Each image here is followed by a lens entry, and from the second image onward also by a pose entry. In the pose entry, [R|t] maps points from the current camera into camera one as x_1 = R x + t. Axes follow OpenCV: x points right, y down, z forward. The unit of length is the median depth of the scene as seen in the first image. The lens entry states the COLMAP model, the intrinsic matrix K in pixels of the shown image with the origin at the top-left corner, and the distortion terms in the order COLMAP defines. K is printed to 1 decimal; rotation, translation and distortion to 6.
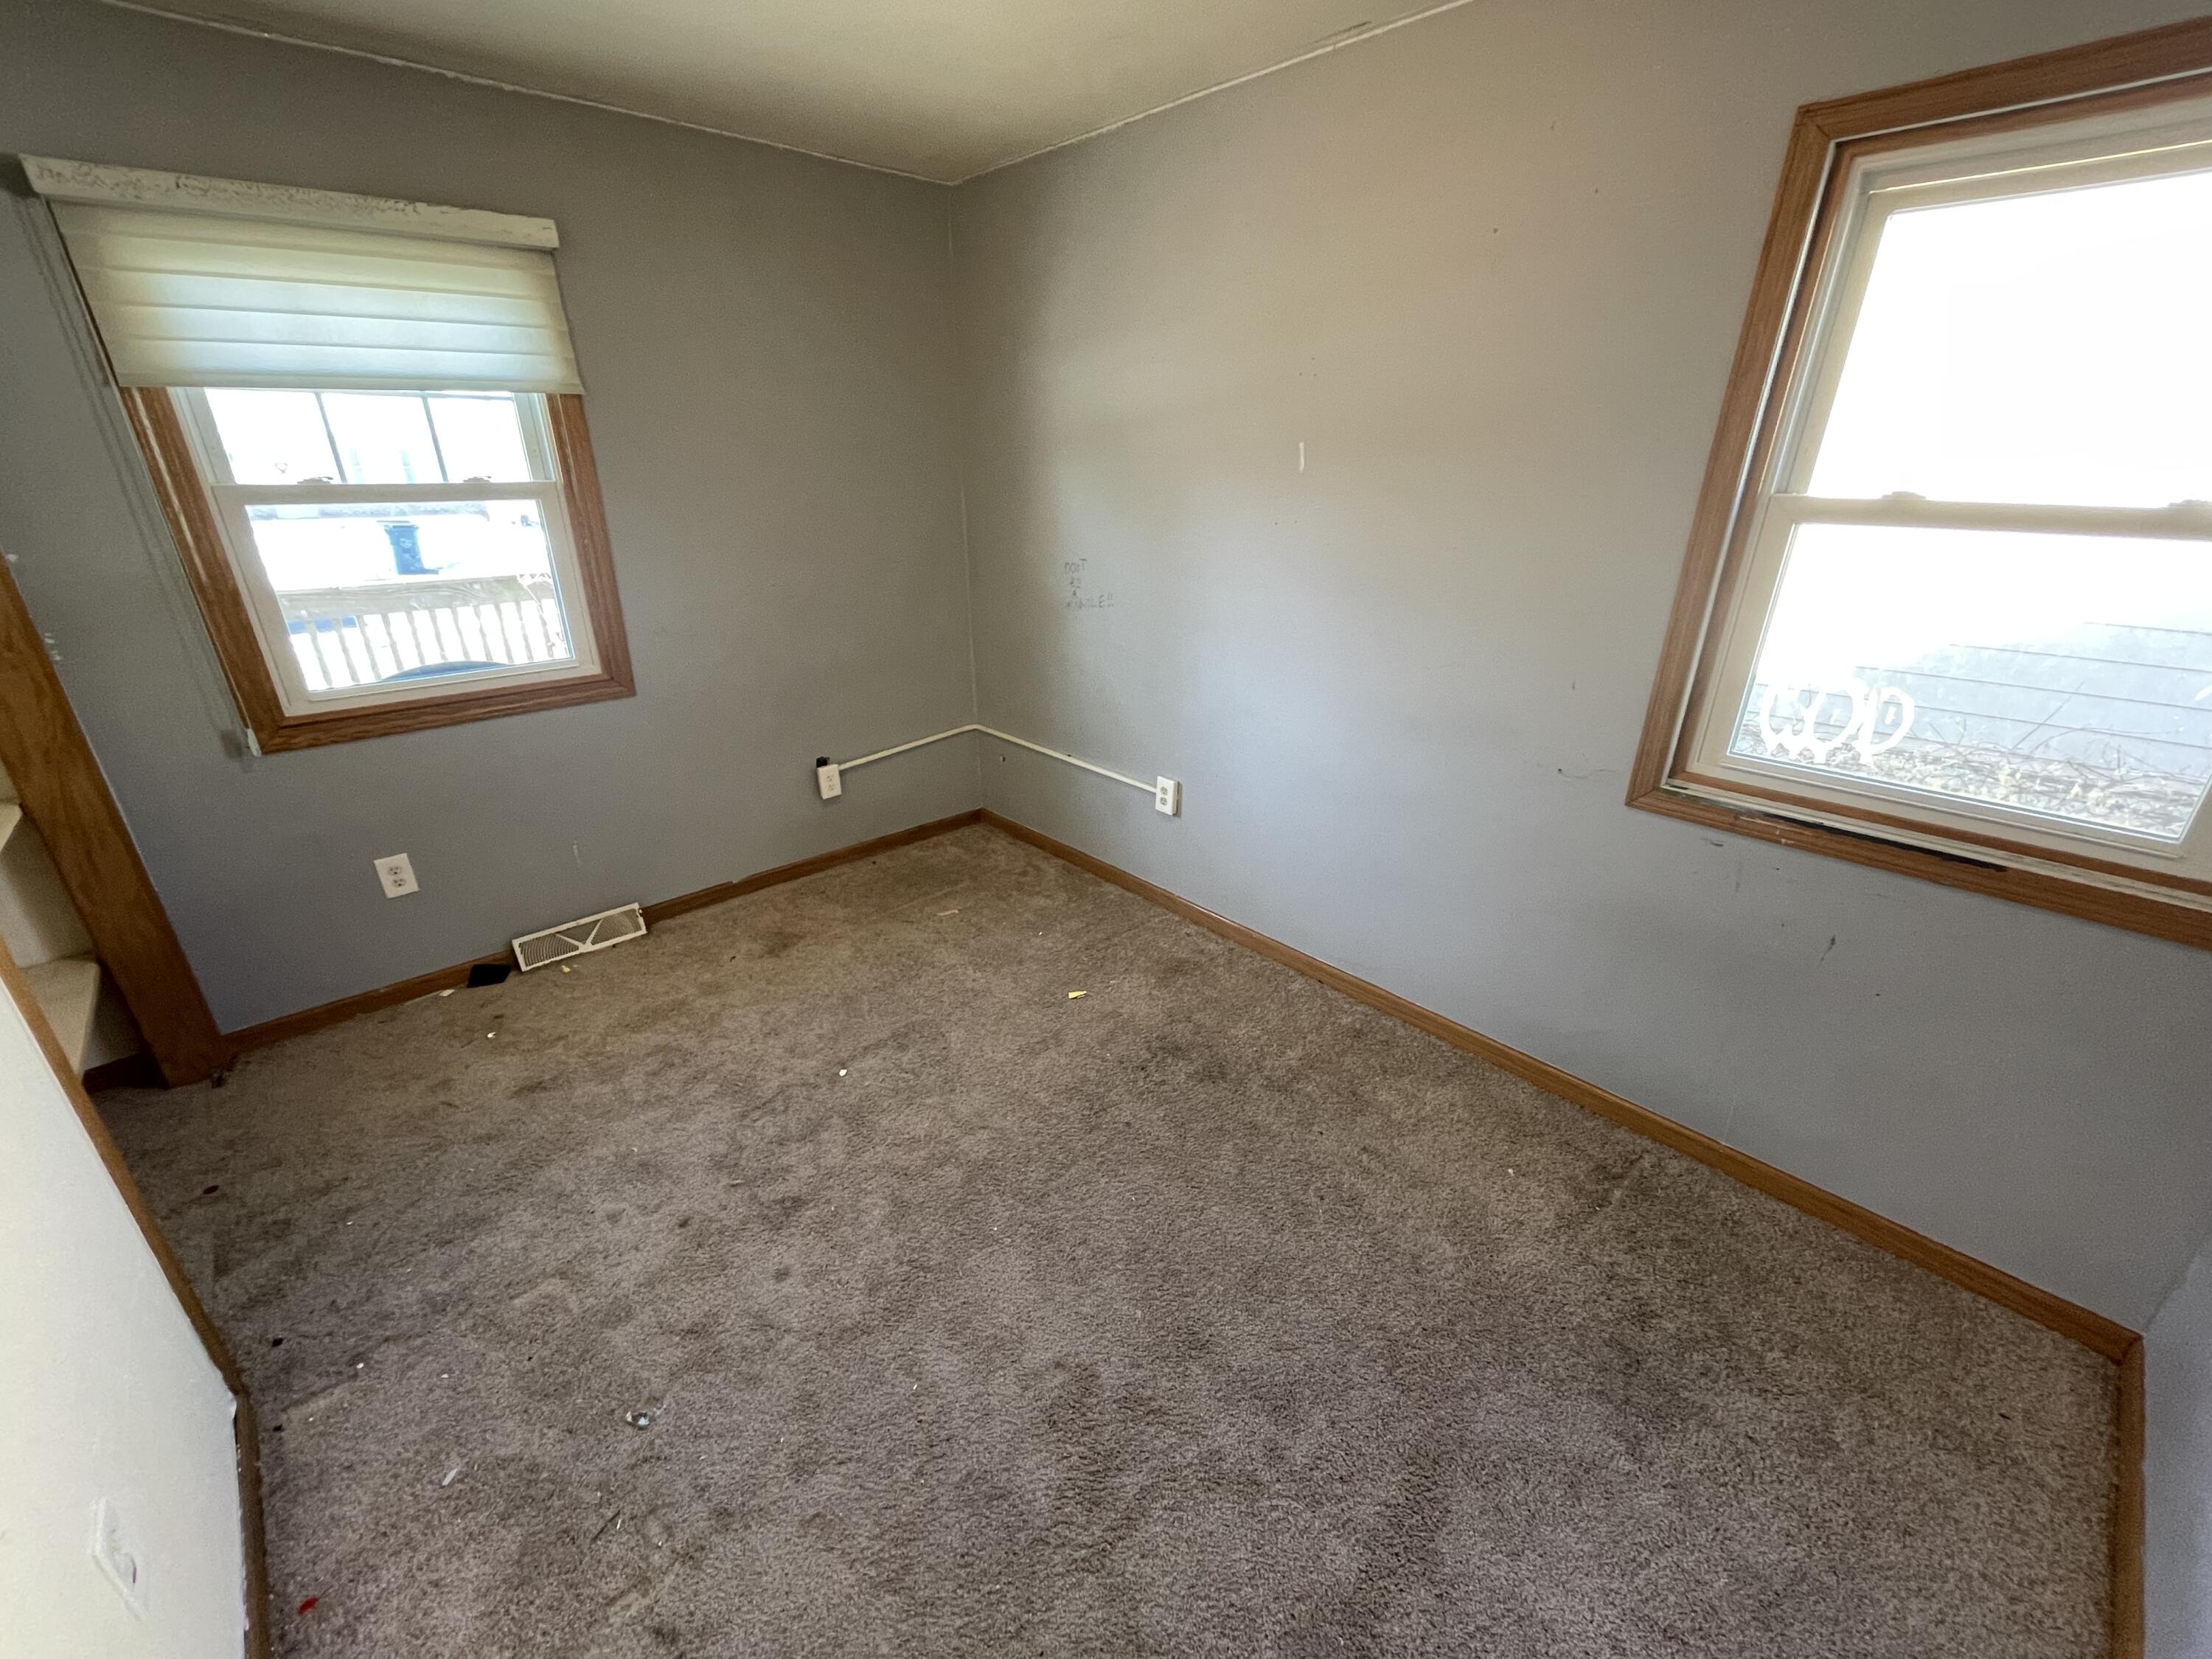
lens RADIAL K [[894.7, 0, 1103.7], [0, 894.7, 827.8], [0, 0, 1]] dist [-0.006727, 0.001848]
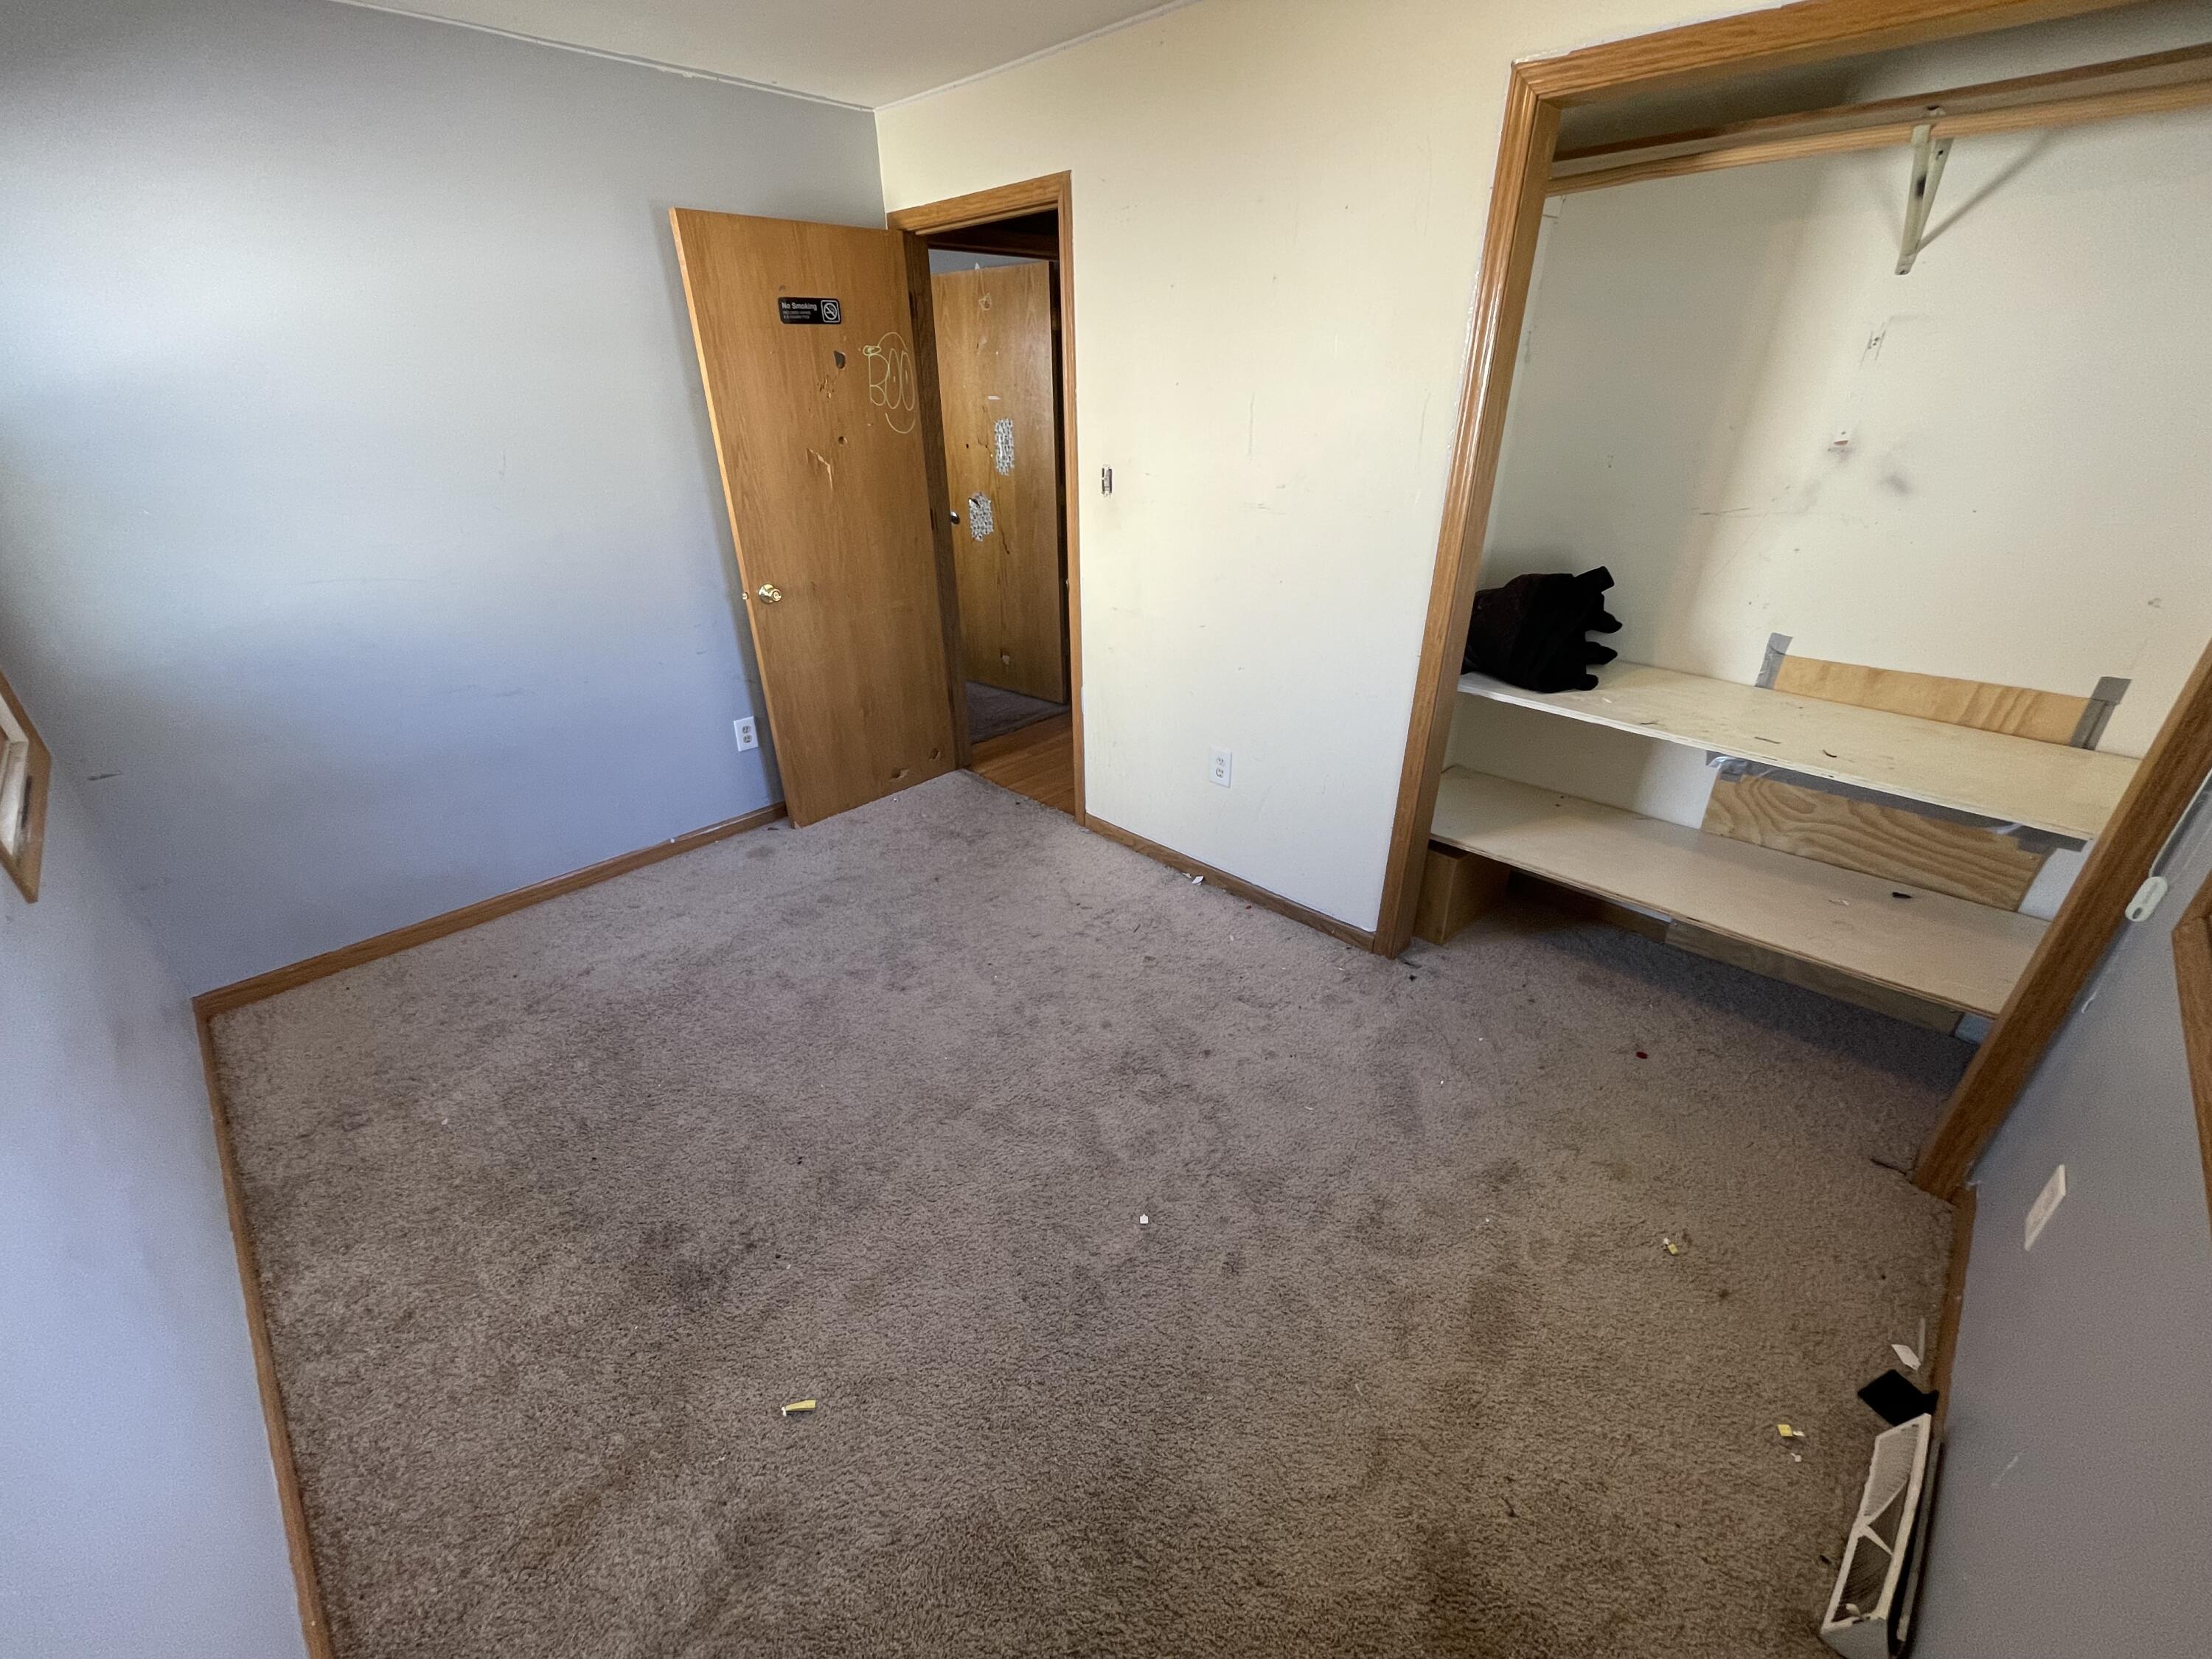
lens RADIAL K [[894.7, 0, 1099.1], [0, 894.7, 839.7], [0, 0, 1]] dist [-0.006727, 0.001848]
pose [[-0.999110, 0.028996, -0.030644, -0.255981], [-0.004746, 0.644514, 0.764577, -0.567451], [0.041920, 0.764042, -0.643803, 1.336771]]
